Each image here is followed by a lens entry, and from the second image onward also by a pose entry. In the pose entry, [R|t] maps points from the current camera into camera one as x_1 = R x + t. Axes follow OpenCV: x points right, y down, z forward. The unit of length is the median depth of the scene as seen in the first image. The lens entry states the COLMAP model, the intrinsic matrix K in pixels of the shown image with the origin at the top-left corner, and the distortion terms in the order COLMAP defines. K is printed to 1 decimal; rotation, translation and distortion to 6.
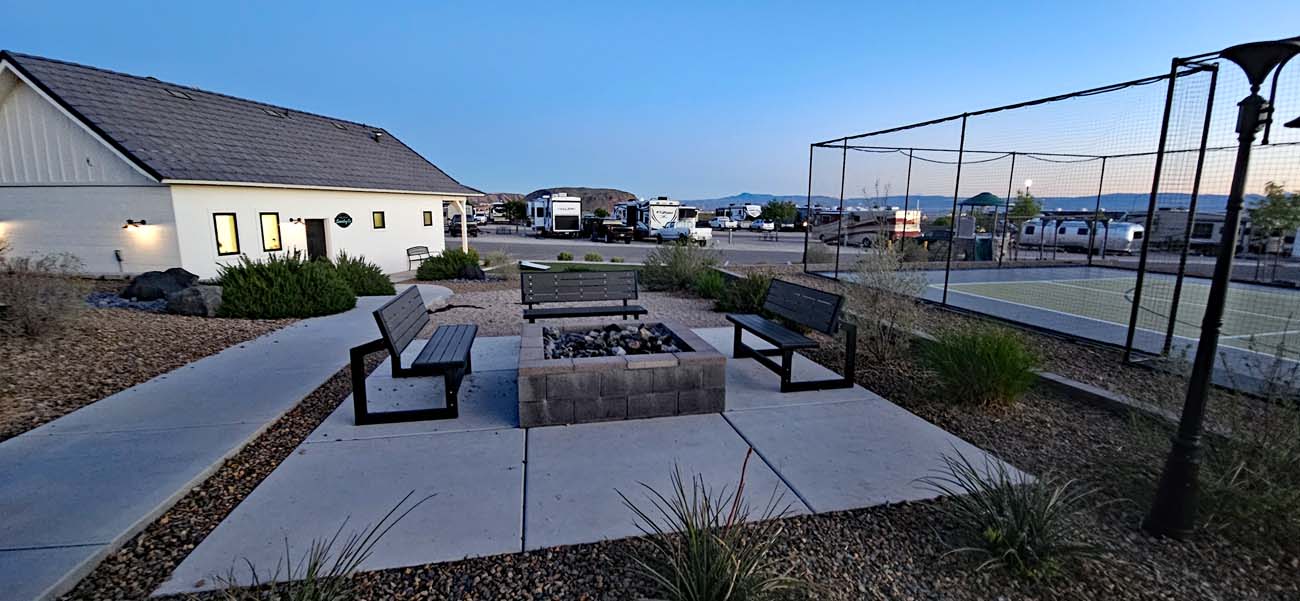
lens RADIAL K [[536.6, 0, 650.0], [0, 536.6, 300.5], [0, 0, 1]] dist [0.000810, -0.000050]
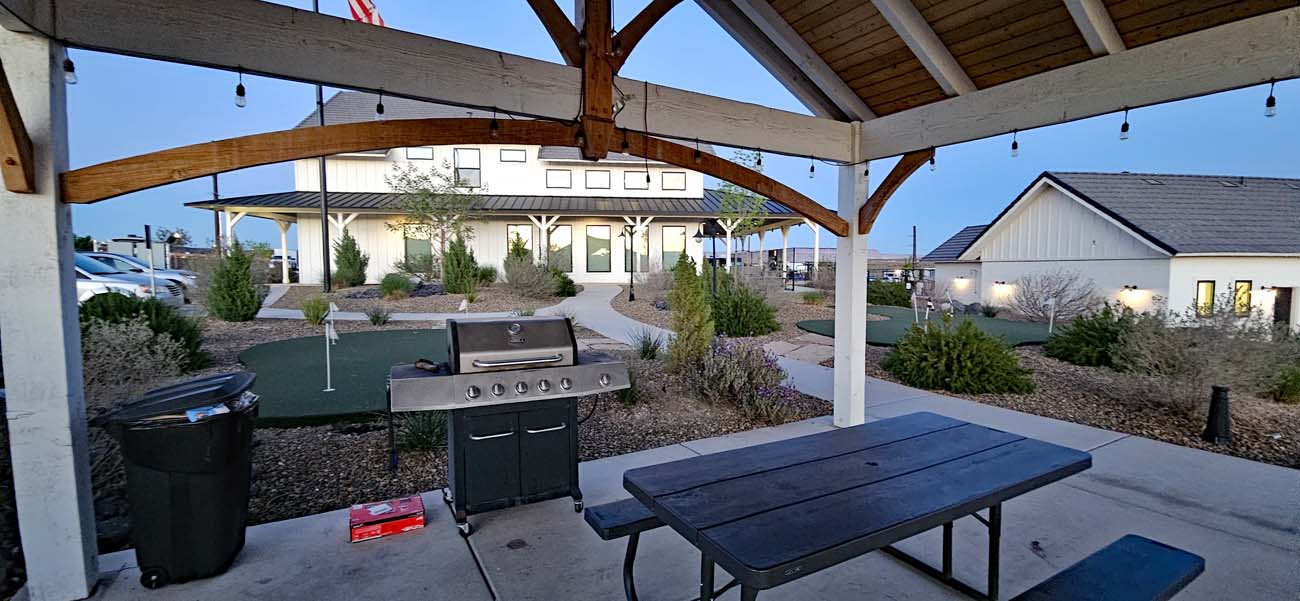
lens RADIAL K [[536.6, 0, 650.0], [0, 536.6, 300.5], [0, 0, 1]] dist [0.000810, -0.000050]
pose [[0.295506, 0.040782, -0.954470, -0.054307], [-0.160112, 0.987071, -0.007396, 0.061084], [0.941828, 0.155008, 0.298215, -0.353690]]
